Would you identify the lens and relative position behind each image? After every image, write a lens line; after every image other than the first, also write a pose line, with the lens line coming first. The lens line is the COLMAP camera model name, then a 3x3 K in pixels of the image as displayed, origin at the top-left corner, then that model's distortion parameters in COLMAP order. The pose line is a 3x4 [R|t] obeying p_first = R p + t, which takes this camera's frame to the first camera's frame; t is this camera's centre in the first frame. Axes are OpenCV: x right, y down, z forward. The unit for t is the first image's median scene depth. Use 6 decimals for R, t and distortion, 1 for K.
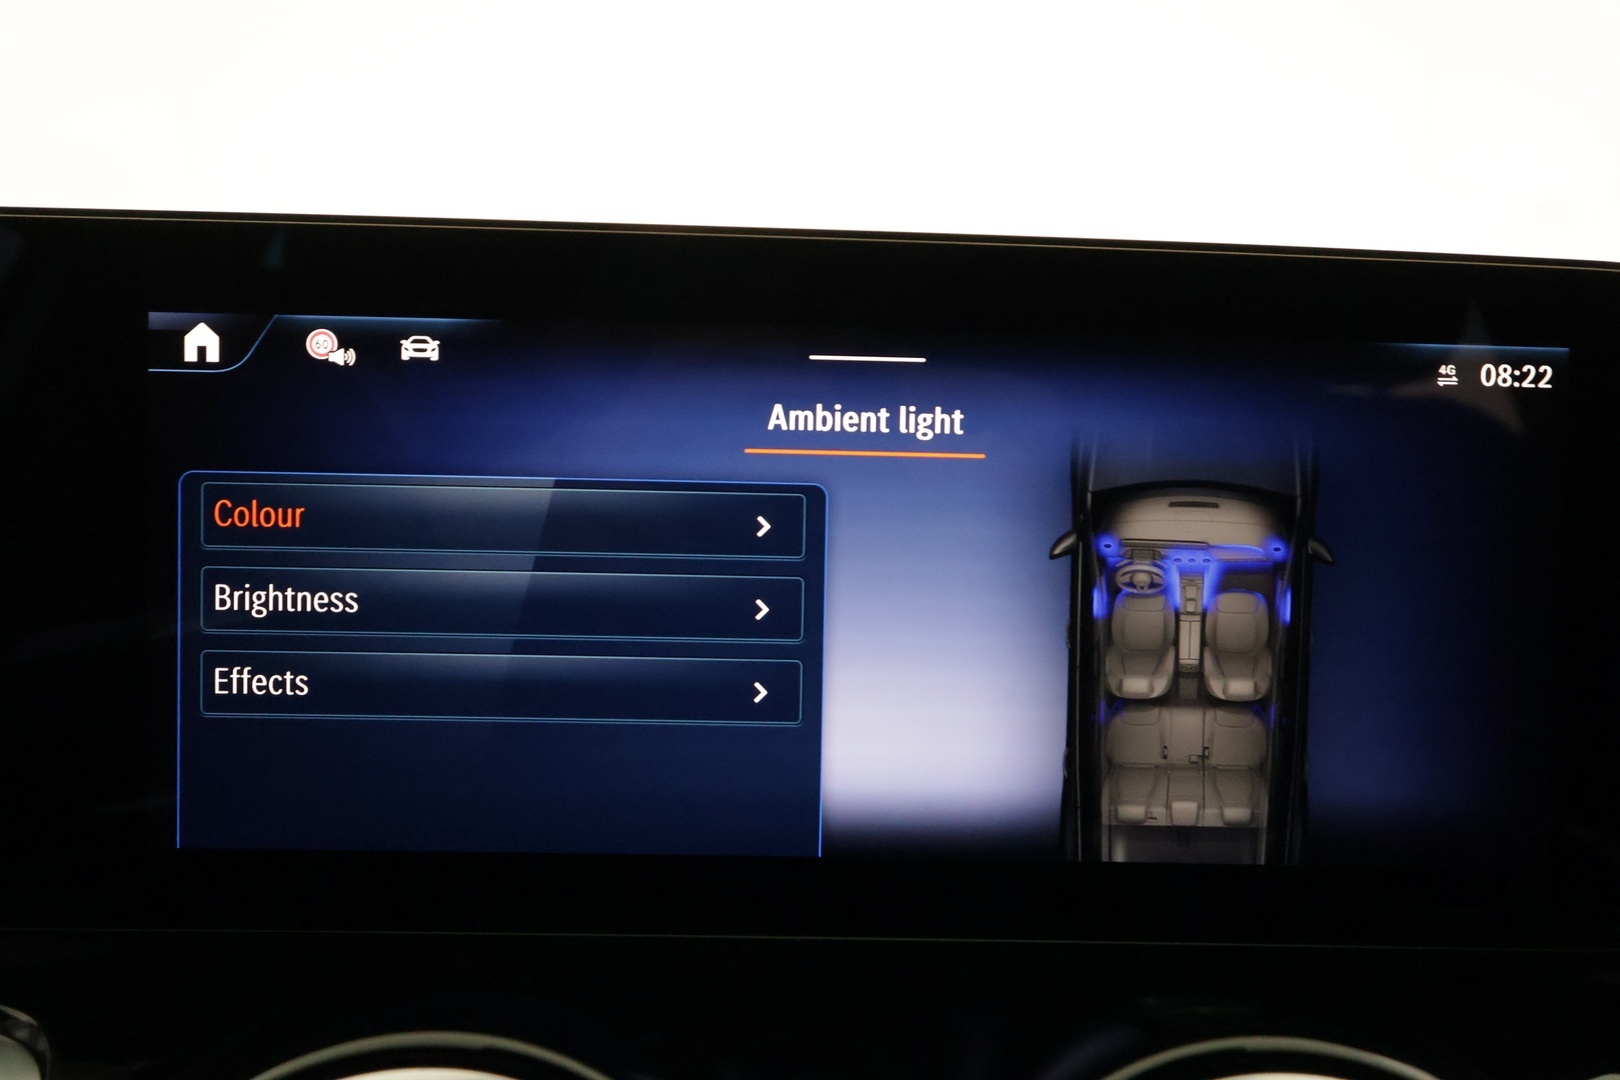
lens RADIAL K [[1296.3, 0, 720.2], [0, 1296.3, 505.7], [0, 0, 1]] dist [0.014733, 0.016801]
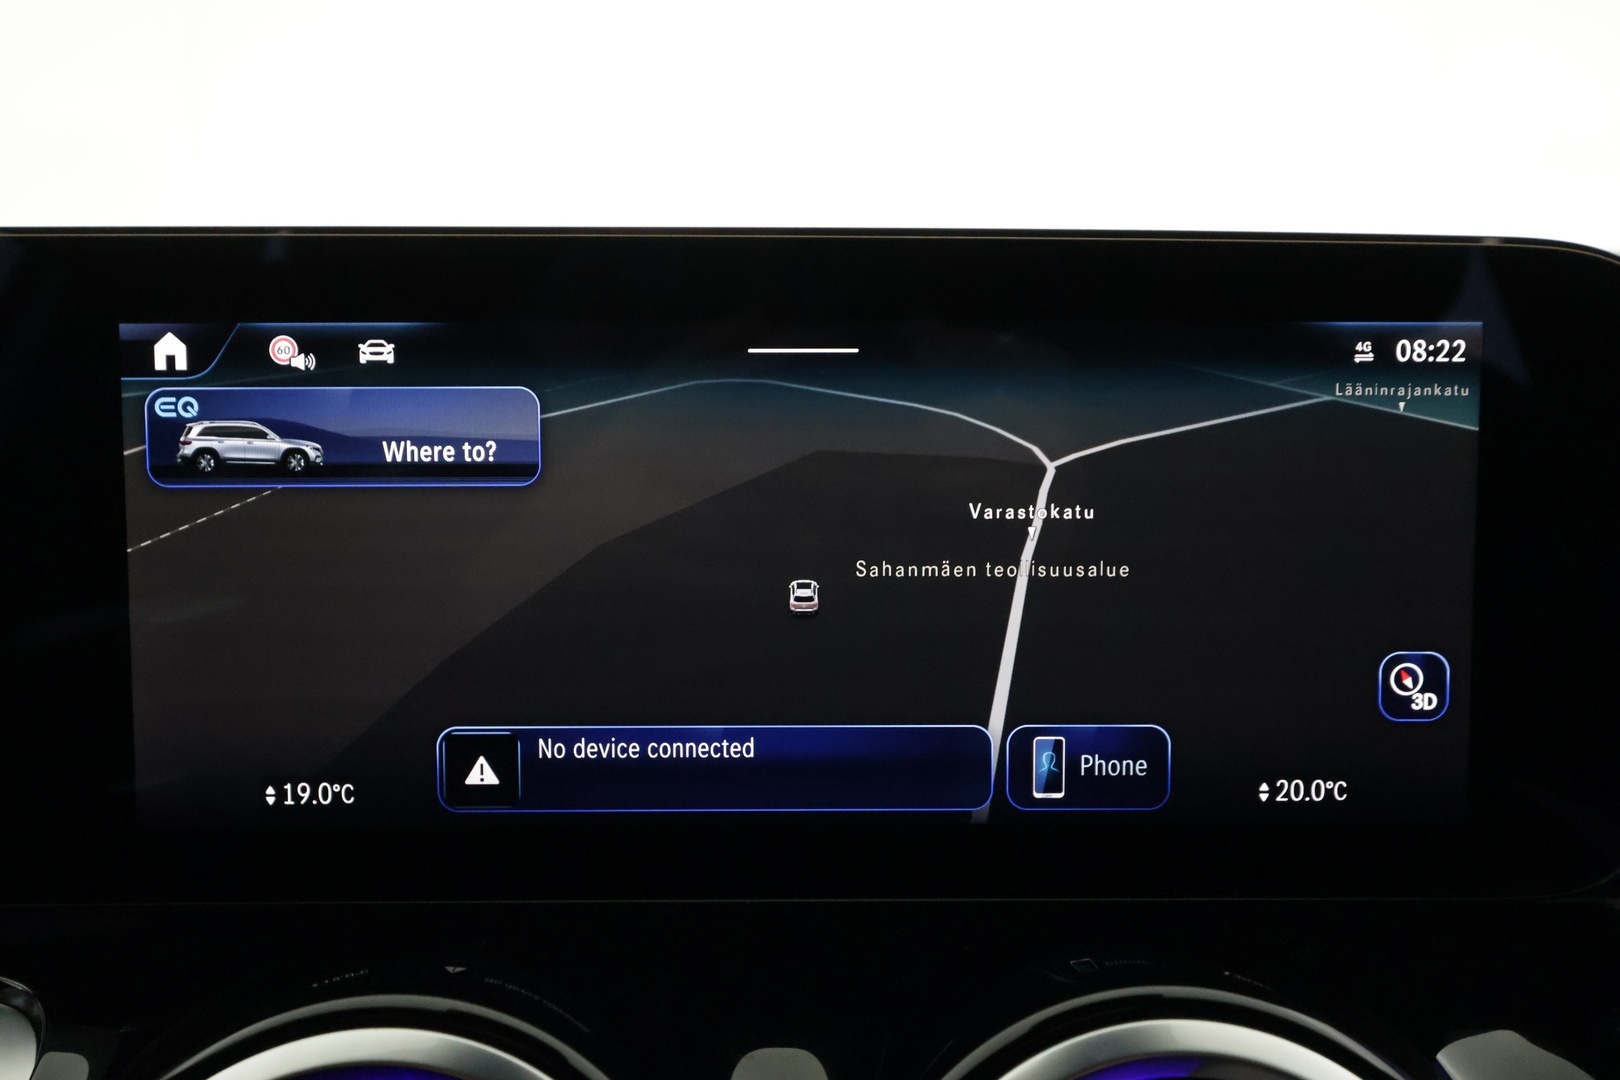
lens RADIAL K [[1228.5, 0, 818.2], [0, 1228.5, 524.6], [0, 0, 1]] dist [0.023132, -0.003384]
pose [[0.999400, -0.023095, -0.025820, 0.149454], [0.023720, 0.999427, 0.024157, 0.003299], [0.025247, -0.024755, 0.999375, 0.006235]]
